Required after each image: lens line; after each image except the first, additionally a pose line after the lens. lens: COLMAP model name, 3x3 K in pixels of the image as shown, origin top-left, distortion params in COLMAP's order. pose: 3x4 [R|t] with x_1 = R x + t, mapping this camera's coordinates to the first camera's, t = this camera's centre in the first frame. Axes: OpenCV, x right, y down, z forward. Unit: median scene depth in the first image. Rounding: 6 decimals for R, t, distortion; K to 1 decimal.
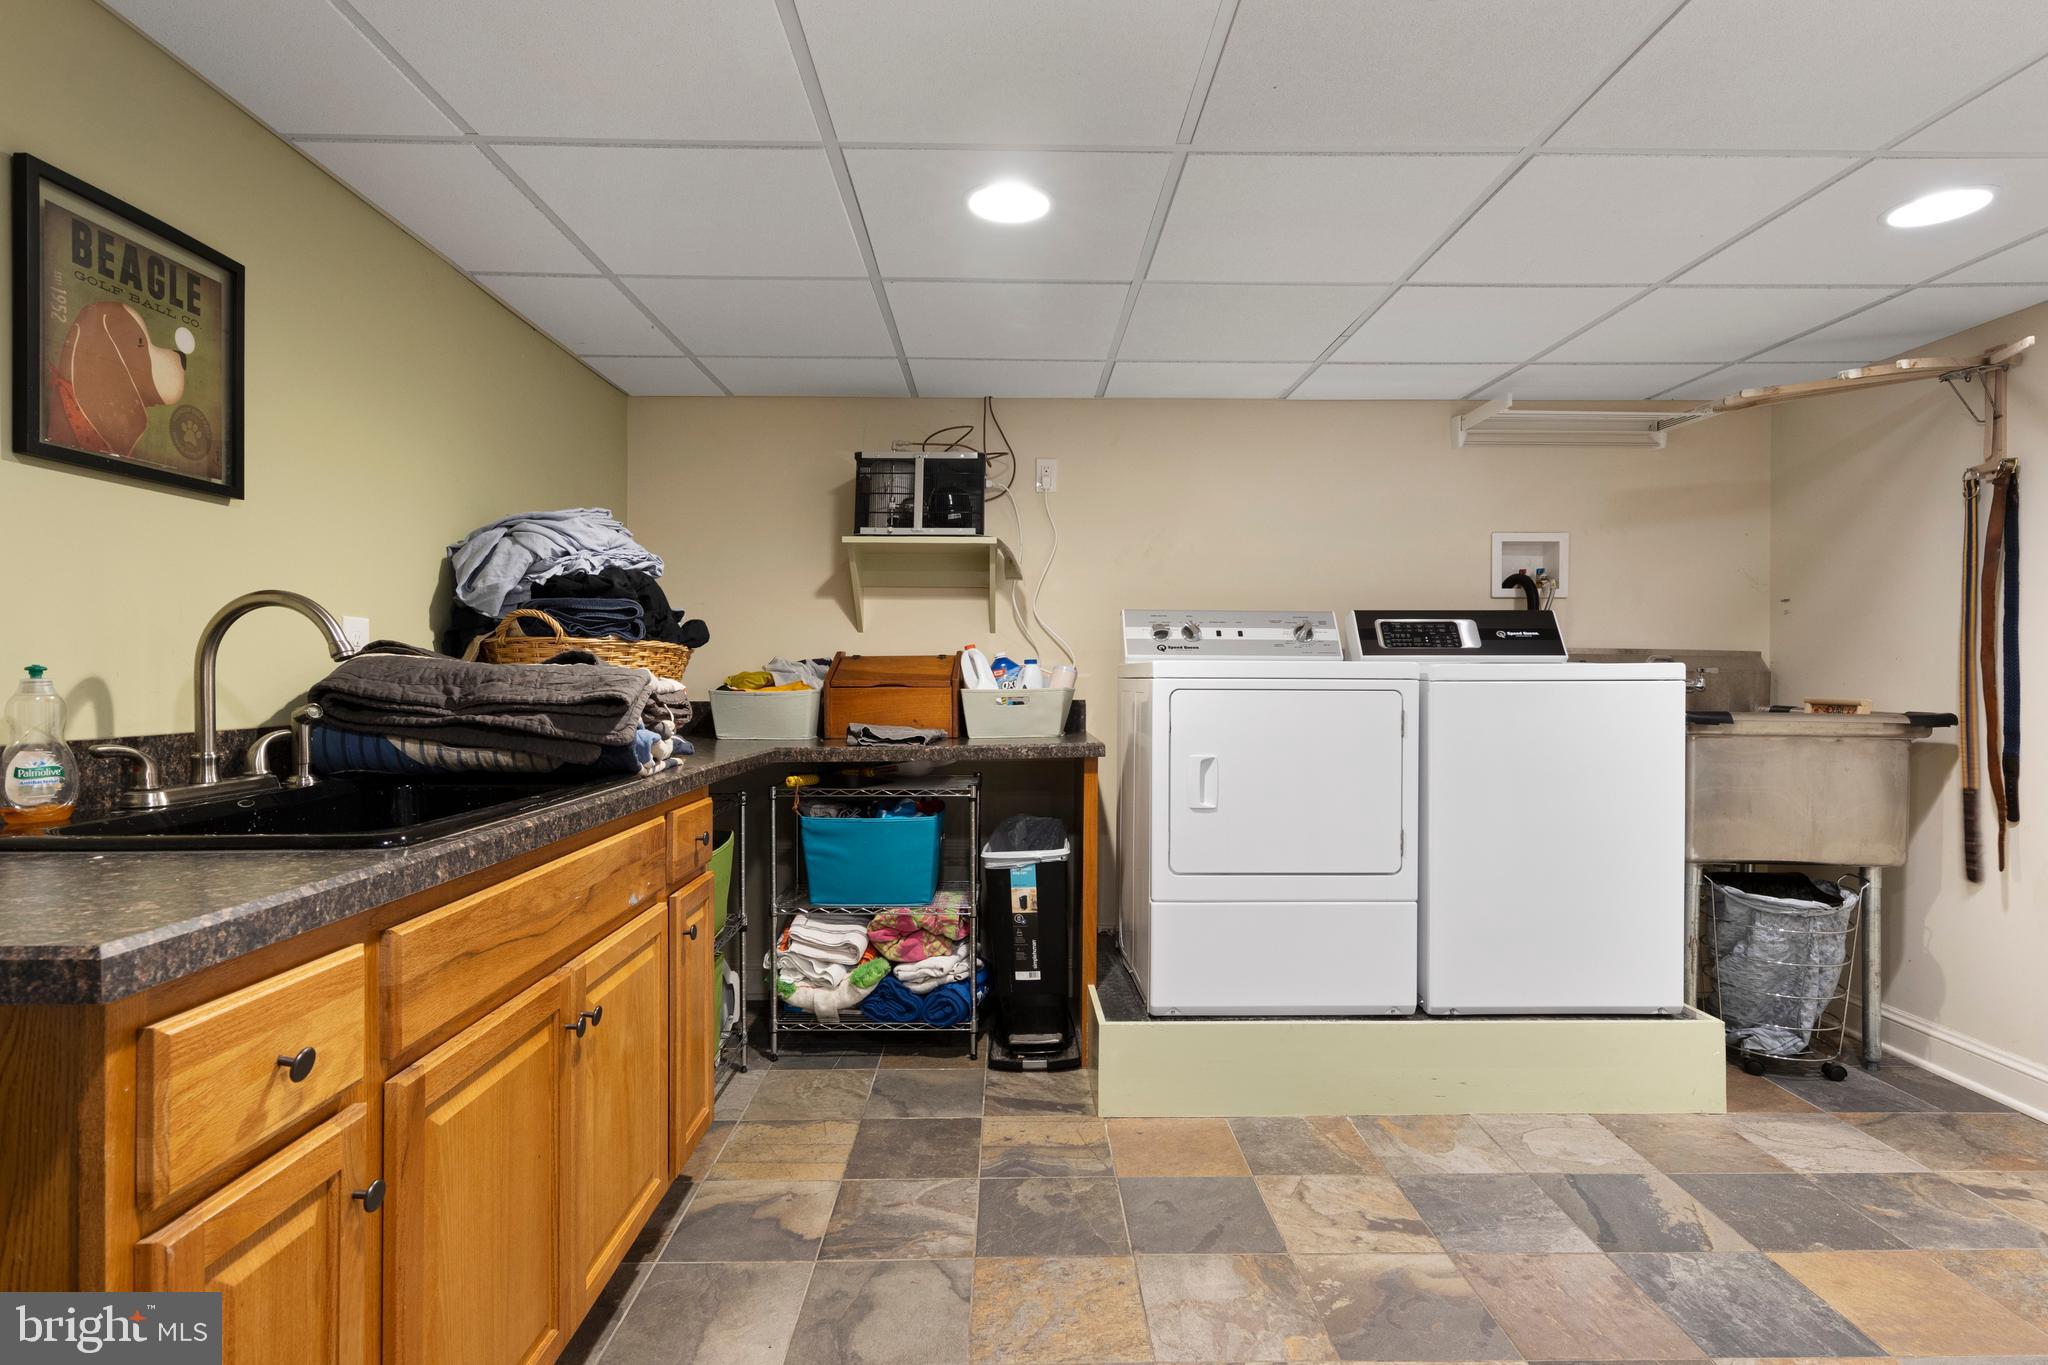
lens RADIAL K [[1043.2, 0, 1021.2], [0, 1043.2, 684.9], [0, 0, 1]] dist [0.002908, 0.000118]
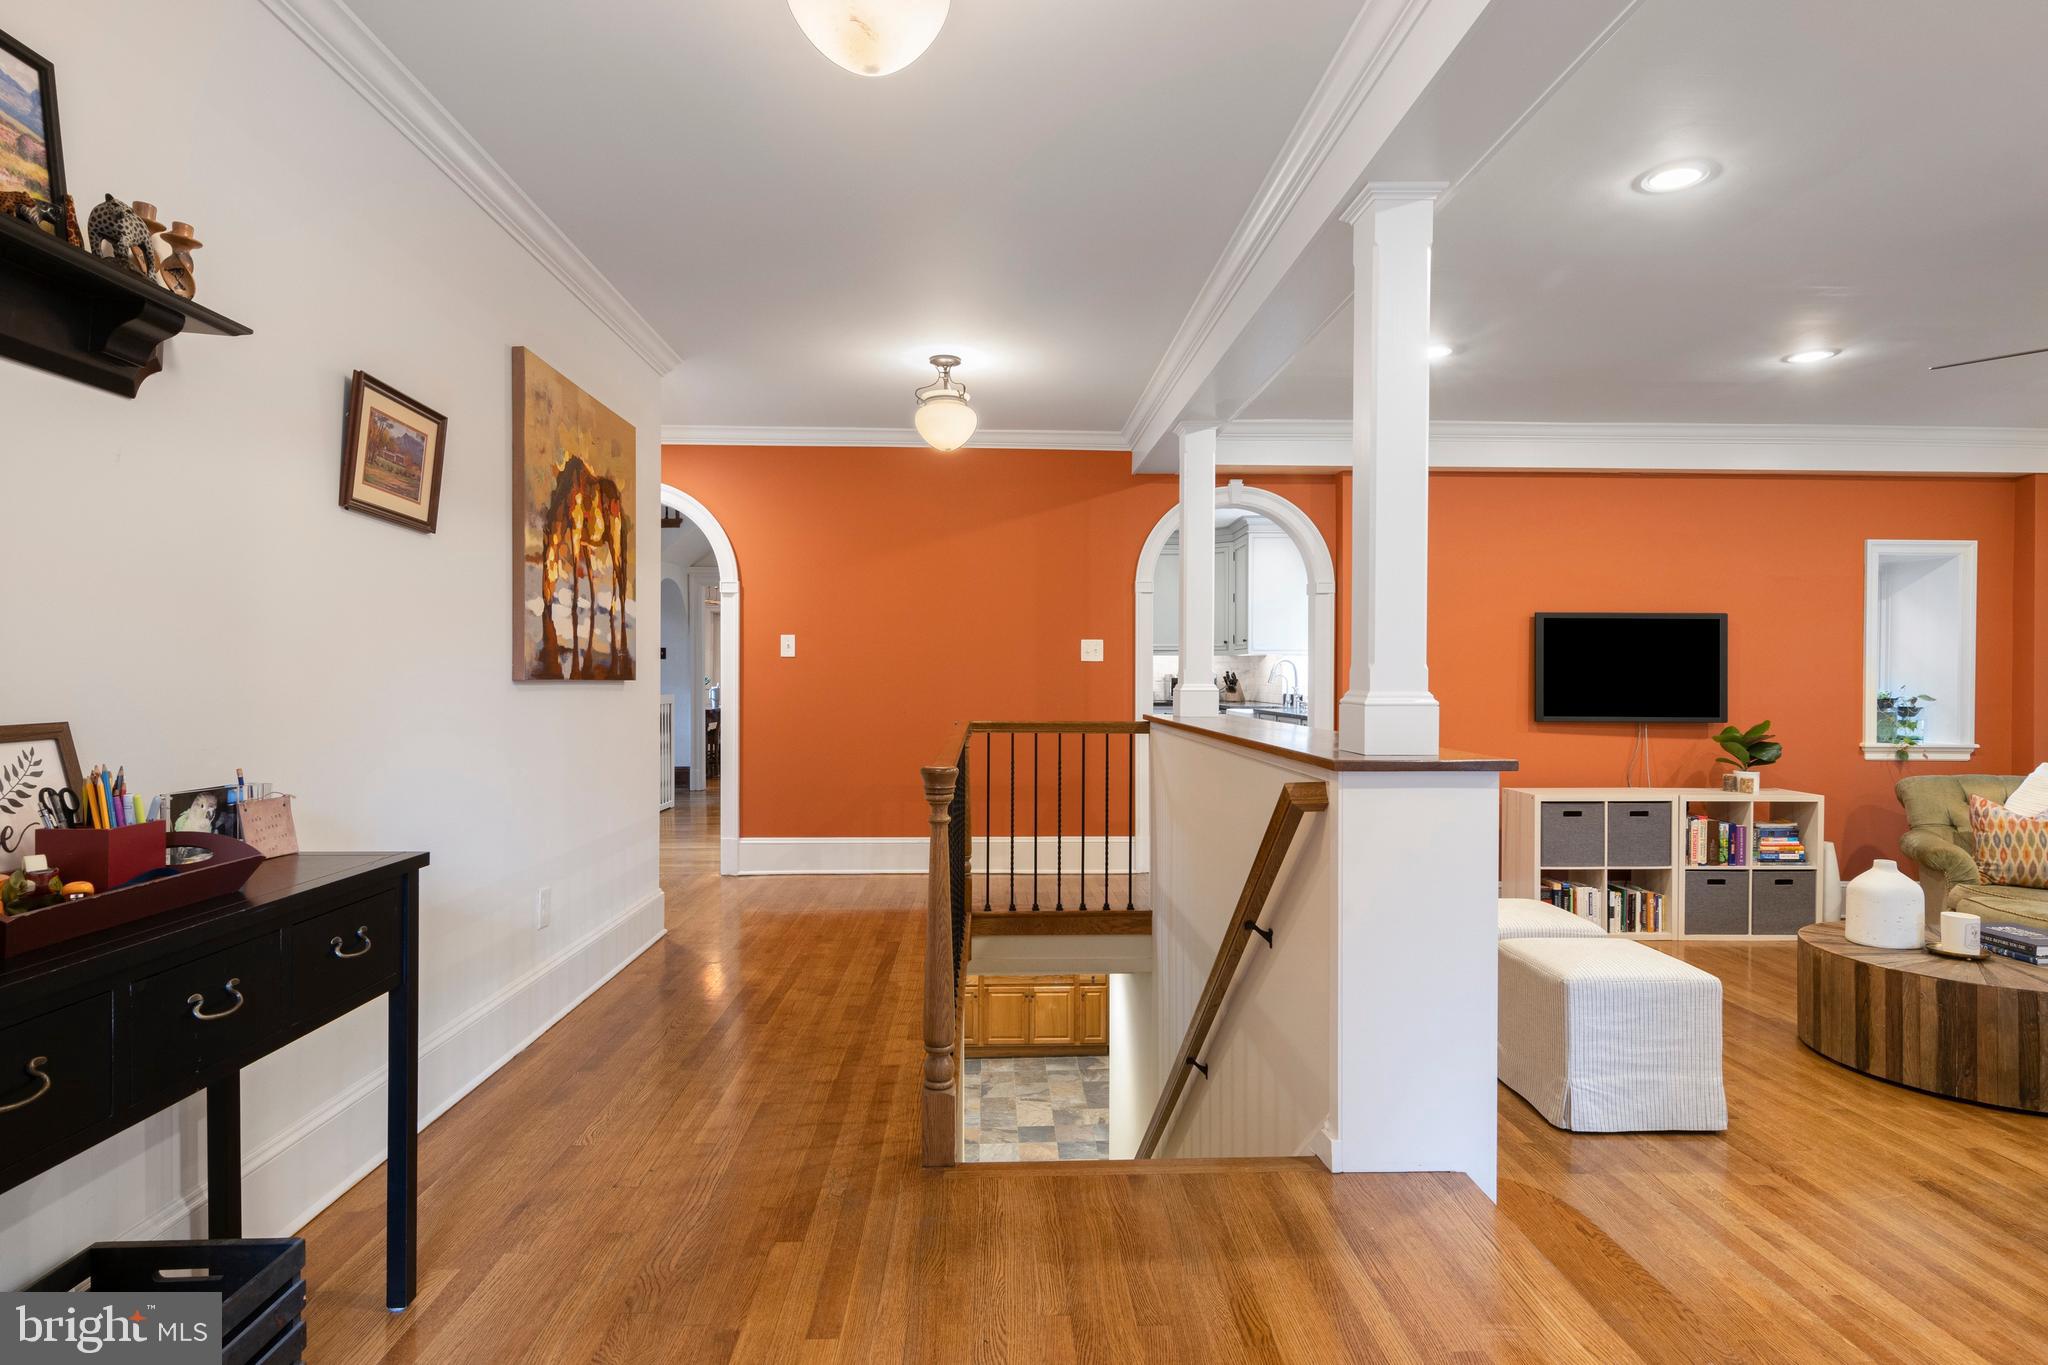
lens RADIAL K [[1043.2, 0, 1021.2], [0, 1043.2, 684.9], [0, 0, 1]] dist [0.002908, 0.000118]
pose [[0.021802, 0.000777, -0.999762, 4.824428], [-0.012996, 0.999915, 0.000494, -1.278729], [0.999678, 0.012982, 0.021810, 0.634613]]
